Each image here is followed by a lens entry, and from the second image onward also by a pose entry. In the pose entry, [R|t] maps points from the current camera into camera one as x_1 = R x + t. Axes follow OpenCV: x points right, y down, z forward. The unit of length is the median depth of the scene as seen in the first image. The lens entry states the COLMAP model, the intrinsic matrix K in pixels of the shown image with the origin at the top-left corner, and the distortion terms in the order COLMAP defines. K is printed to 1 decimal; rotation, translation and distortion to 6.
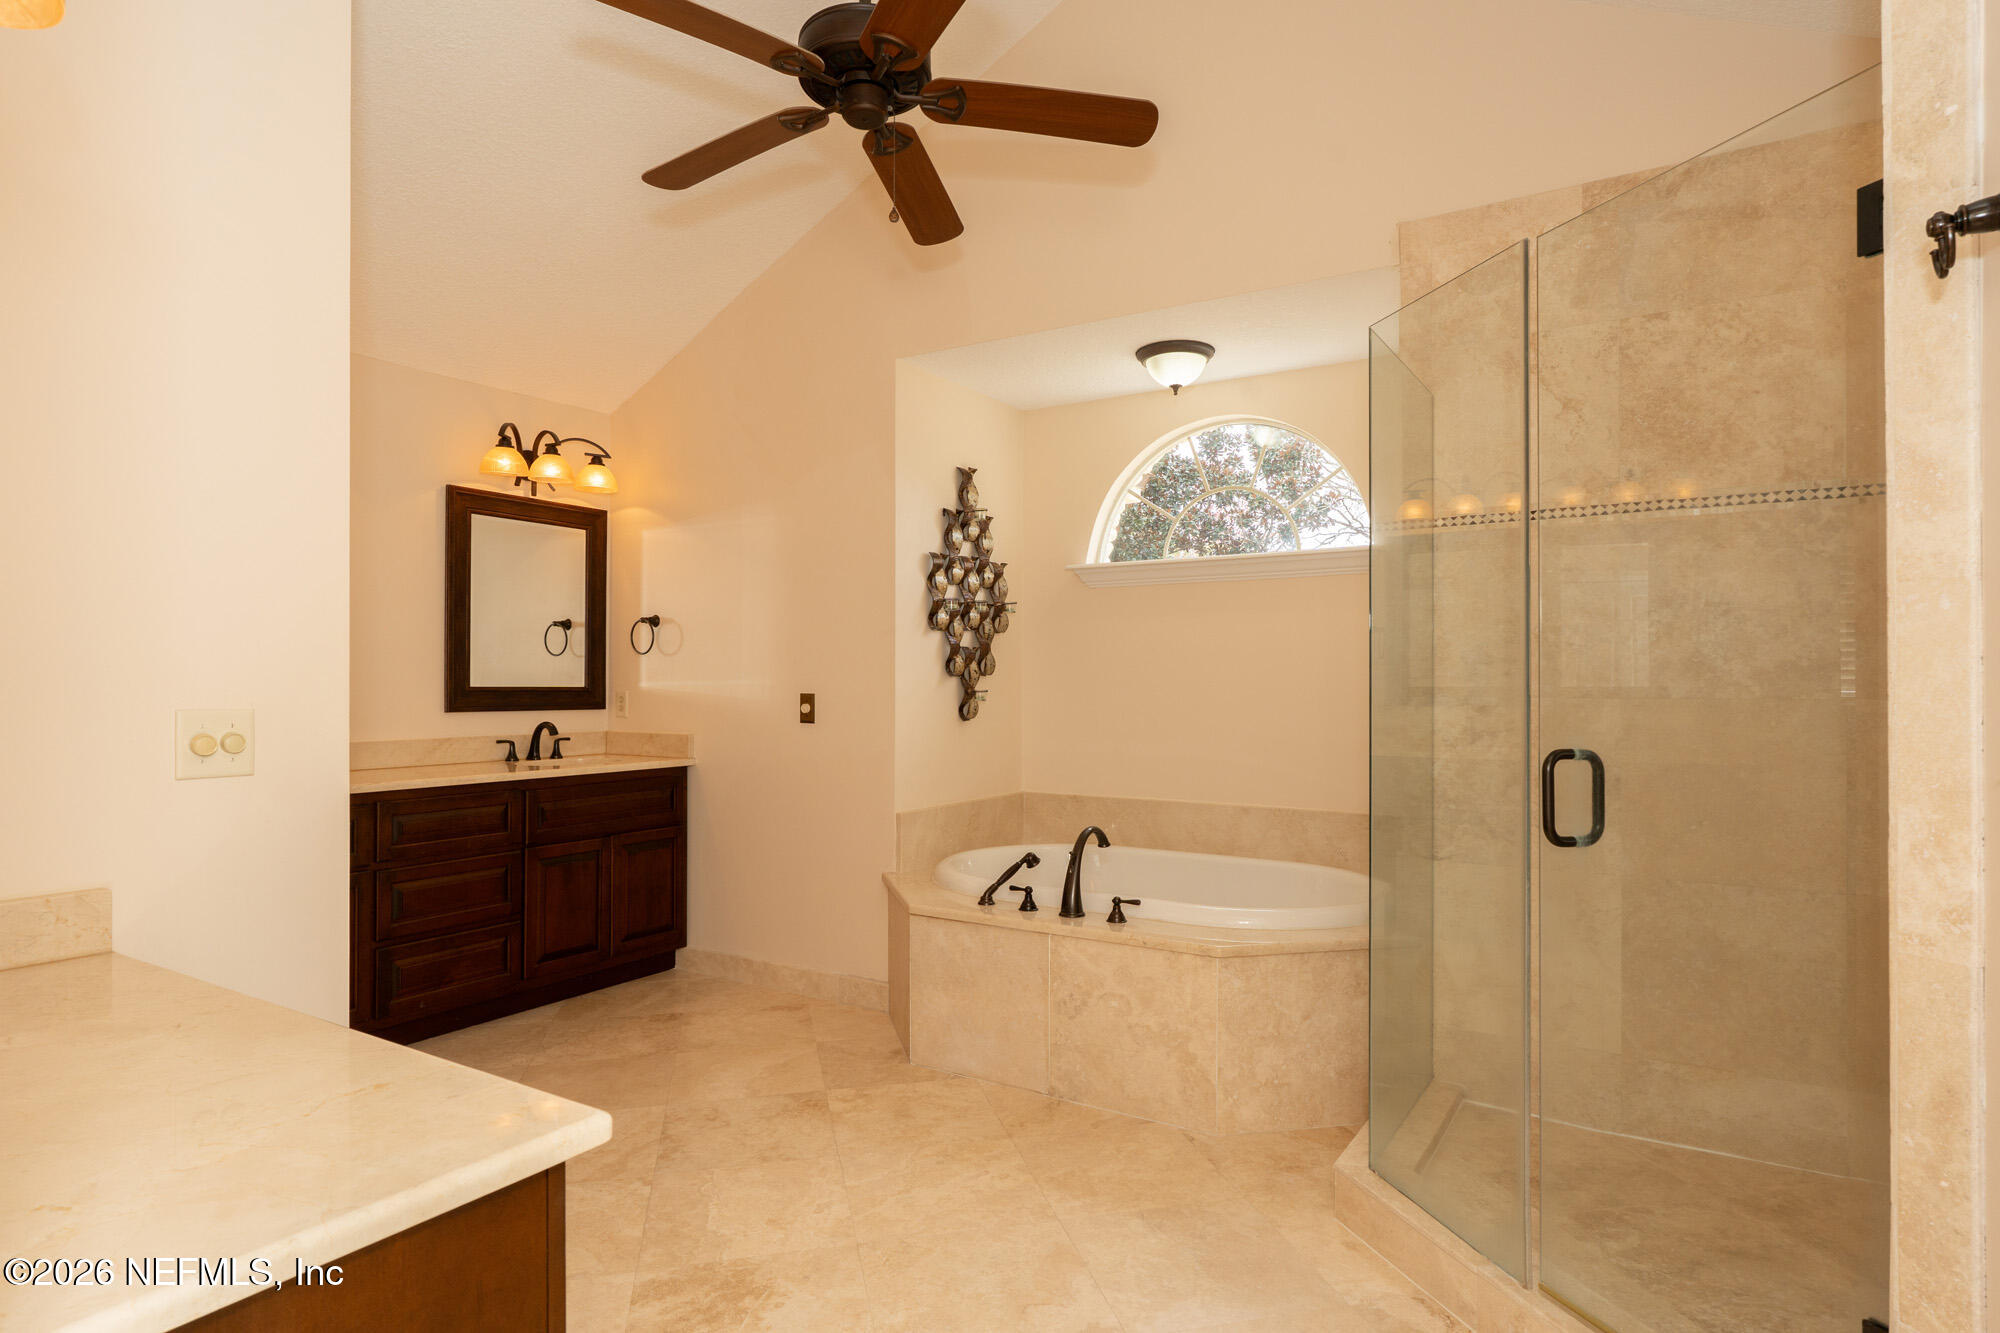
lens RADIAL K [[1105.4, 0, 1005.8], [0, 1105.4, 667.6], [0, 0, 1]] dist [-0.003716, 0.001437]
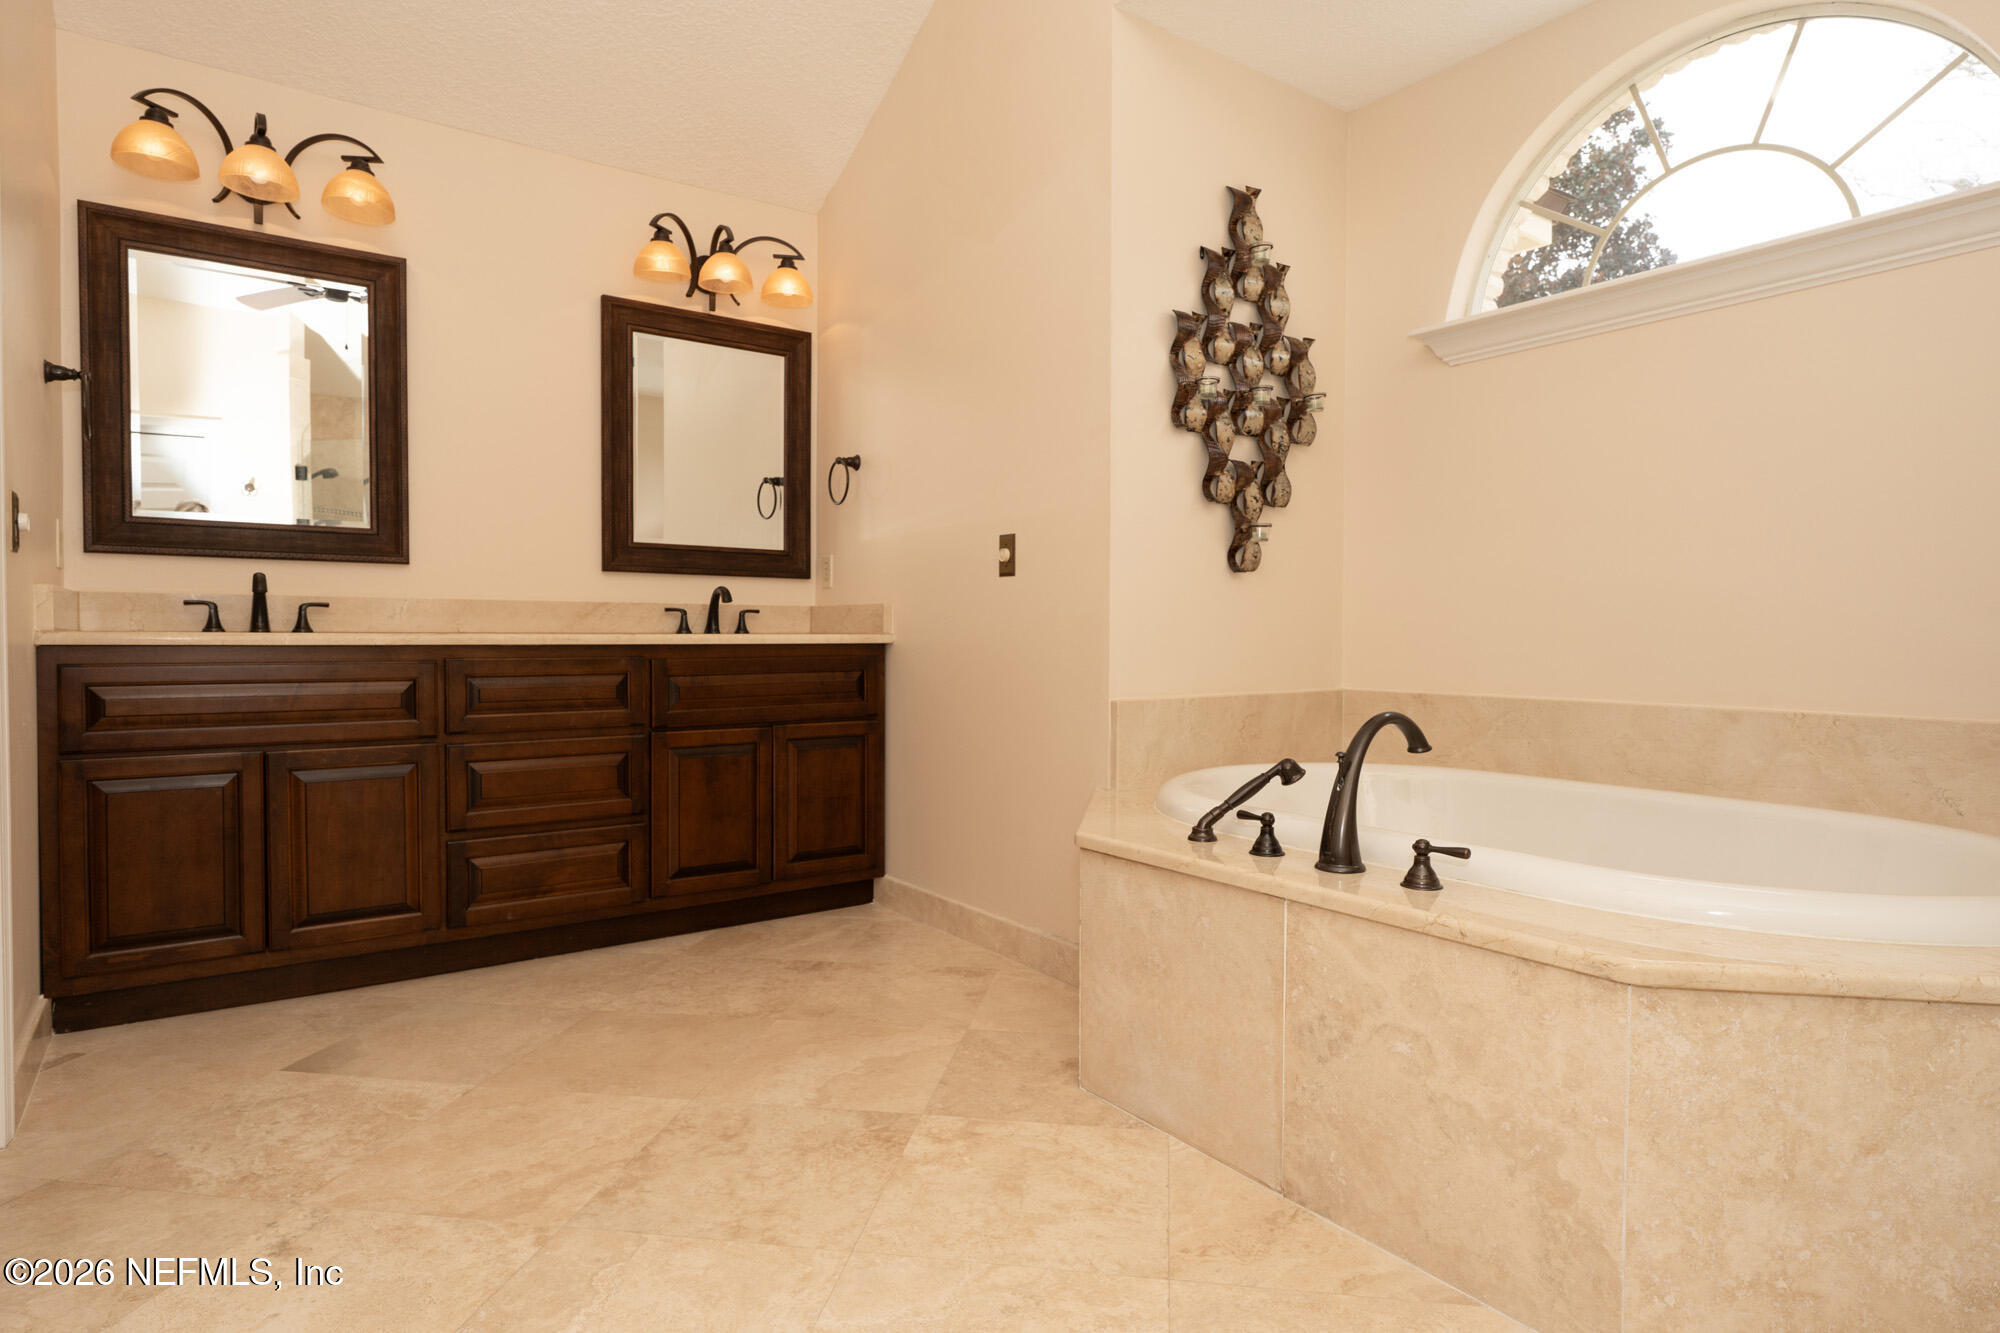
lens RADIAL K [[1105.4, 0, 997.8], [0, 1105.4, 662.1], [0, 0, 1]] dist [-0.003716, 0.001437]
pose [[0.925284, 0.011036, -0.379115, 0.090701], [0.002873, 0.999344, 0.036103, 0.085681], [0.379265, -0.034495, 0.924645, 0.366758]]
